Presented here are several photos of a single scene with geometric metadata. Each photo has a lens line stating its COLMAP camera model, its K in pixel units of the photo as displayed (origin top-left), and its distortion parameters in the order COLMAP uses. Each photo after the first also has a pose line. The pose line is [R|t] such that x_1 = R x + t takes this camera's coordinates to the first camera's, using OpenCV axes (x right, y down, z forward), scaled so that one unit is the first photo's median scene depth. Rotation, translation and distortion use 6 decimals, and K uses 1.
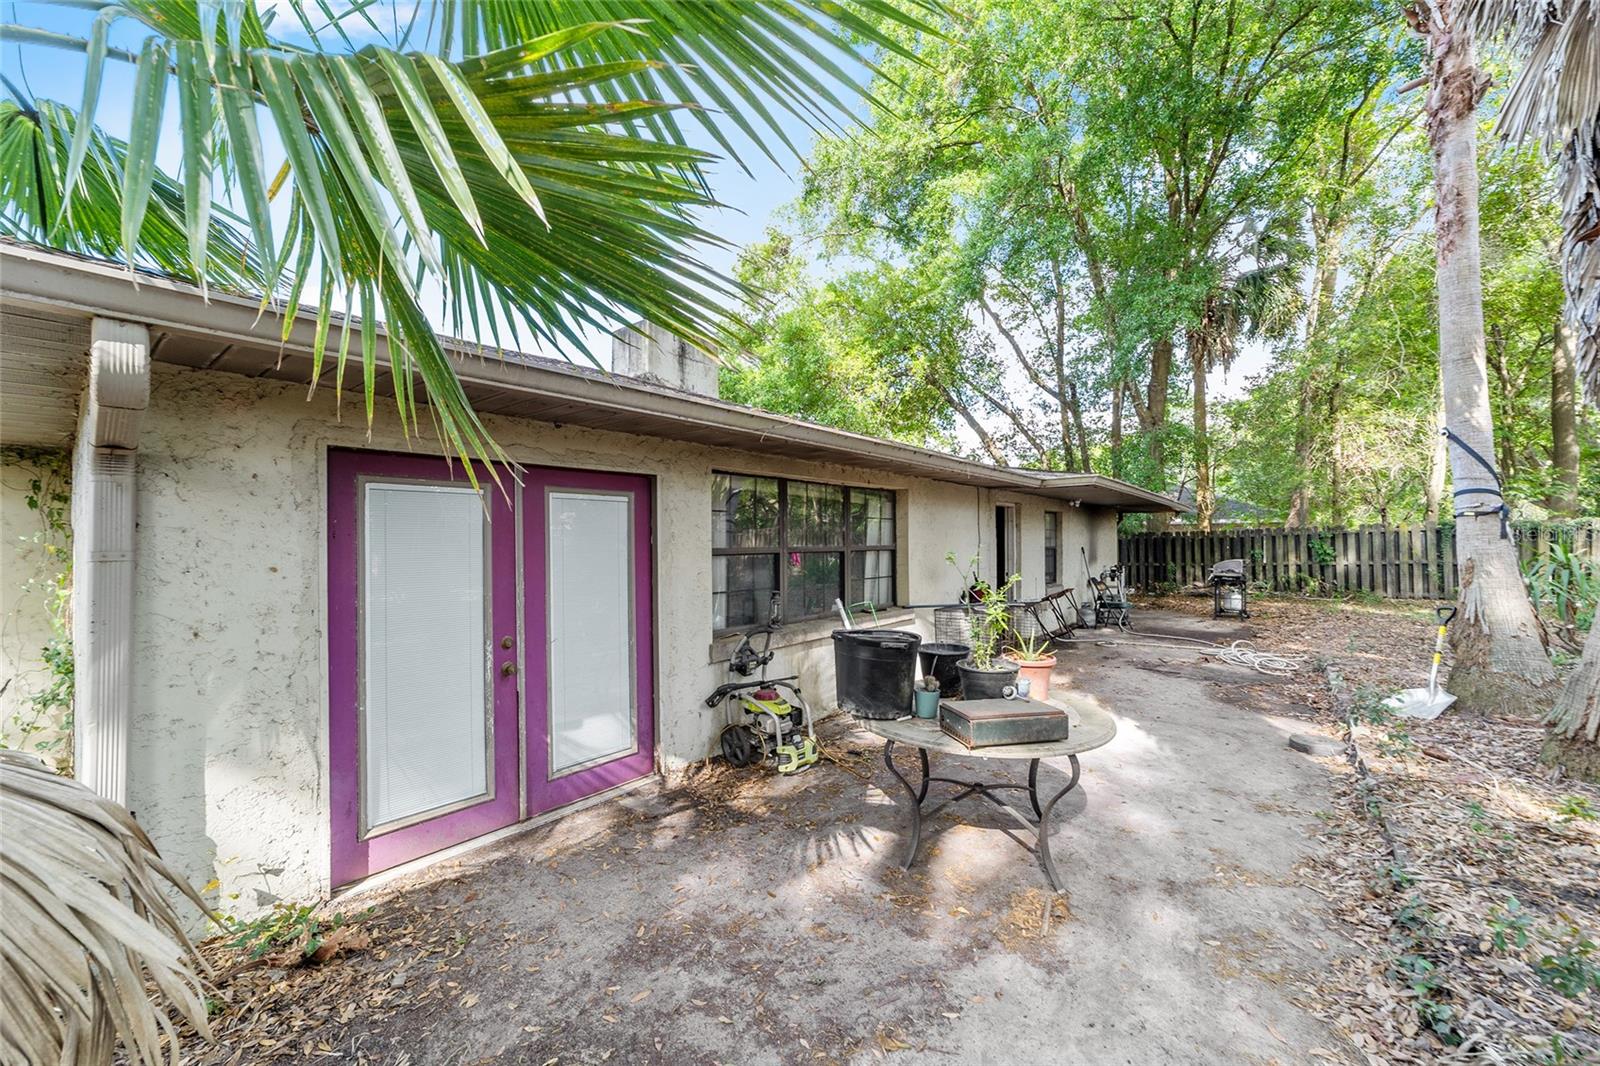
lens RADIAL K [[621.6, 0, 799.1], [0, 621.6, 534.0], [0, 0, 1]] dist [-0.007618, 0.004163]
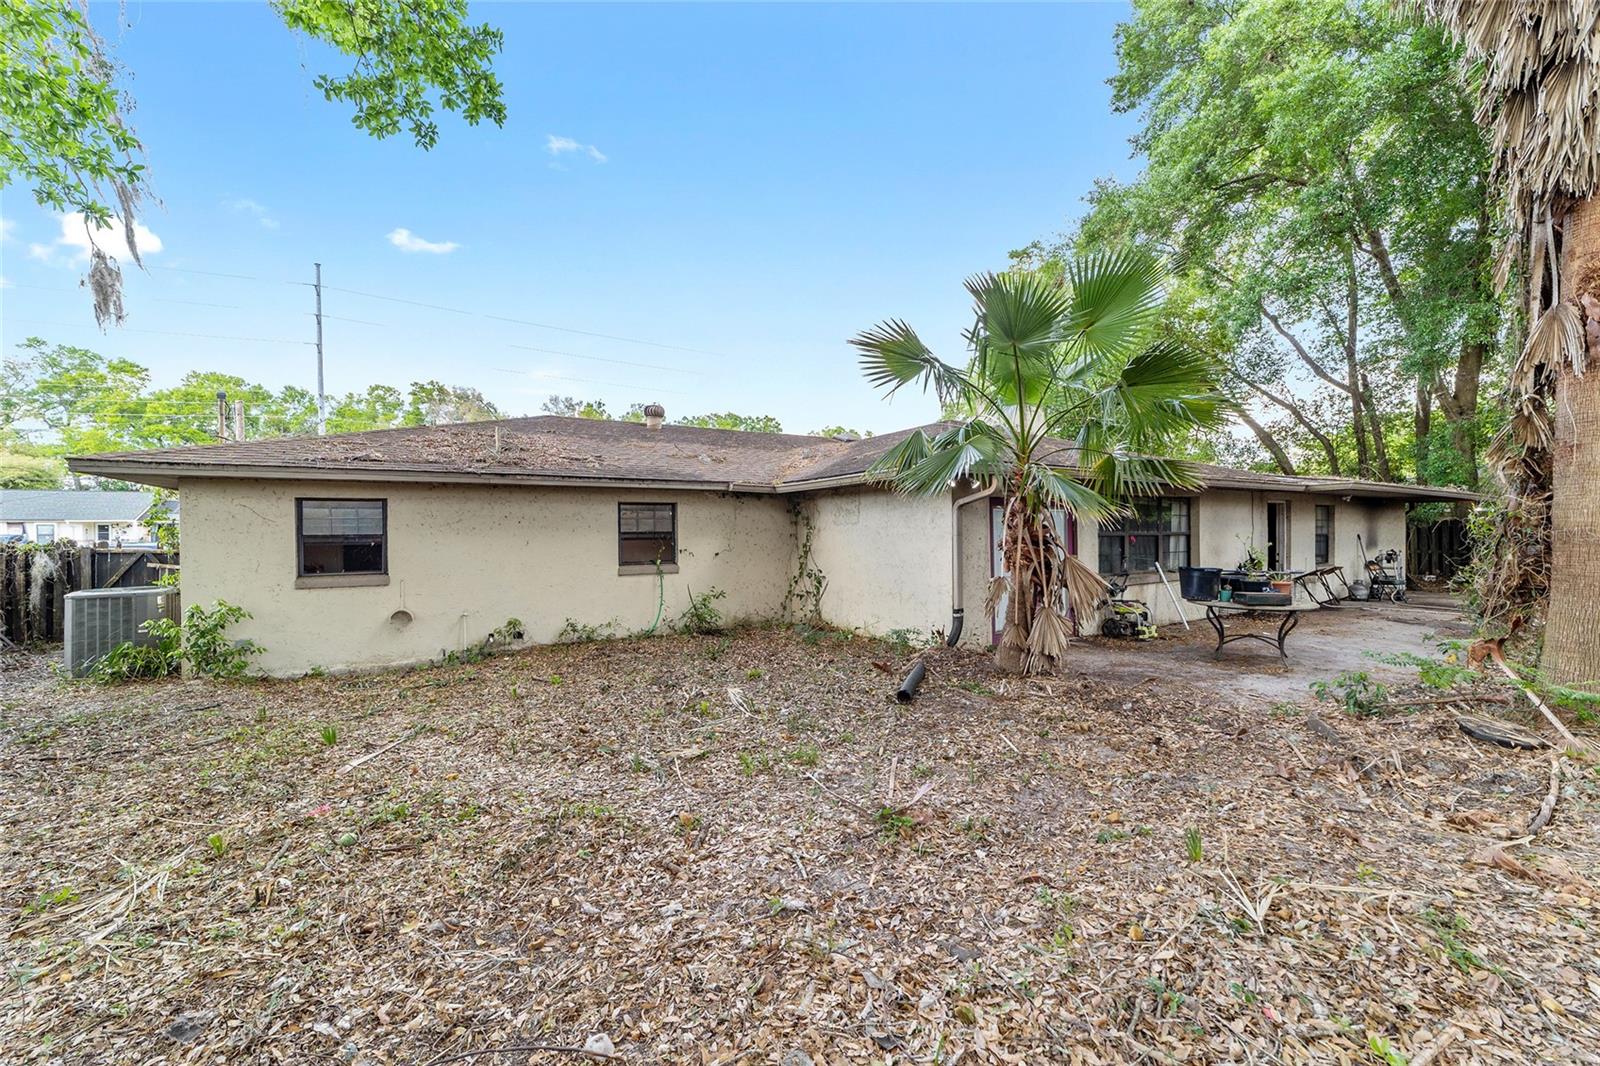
lens RADIAL K [[621.6, 0, 796.5], [0, 621.6, 529.7], [0, 0, 1]] dist [-0.007618, 0.004163]
pose [[0.937668, 0.001809, -0.347527, -0.148414], [0.003147, 0.999901, 0.013694, -0.008007], [0.347518, -0.013935, 0.937570, -0.522542]]
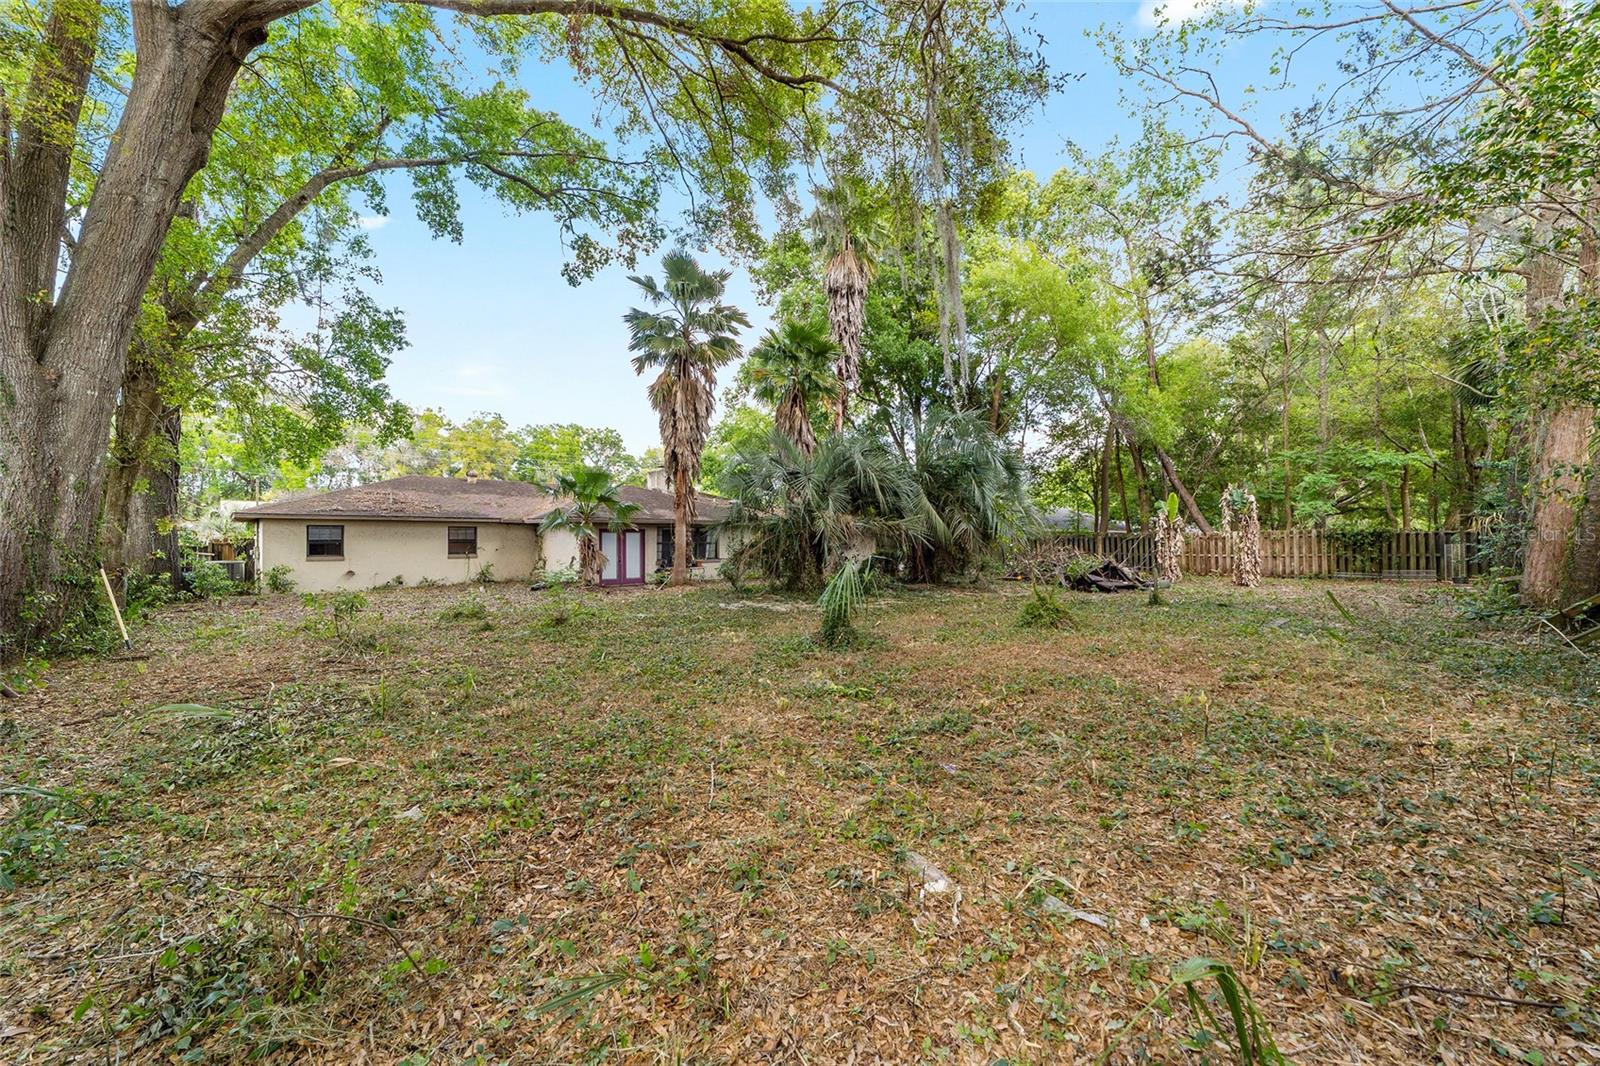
lens RADIAL K [[621.6, 0, 808.0], [0, 621.6, 532.9], [0, 0, 1]] dist [-0.007618, 0.004163]
pose [[0.992414, 0.018640, -0.121519, 0.722114], [-0.017075, 0.999757, 0.013913, -0.063428], [0.121749, -0.011732, 0.992492, -1.652479]]
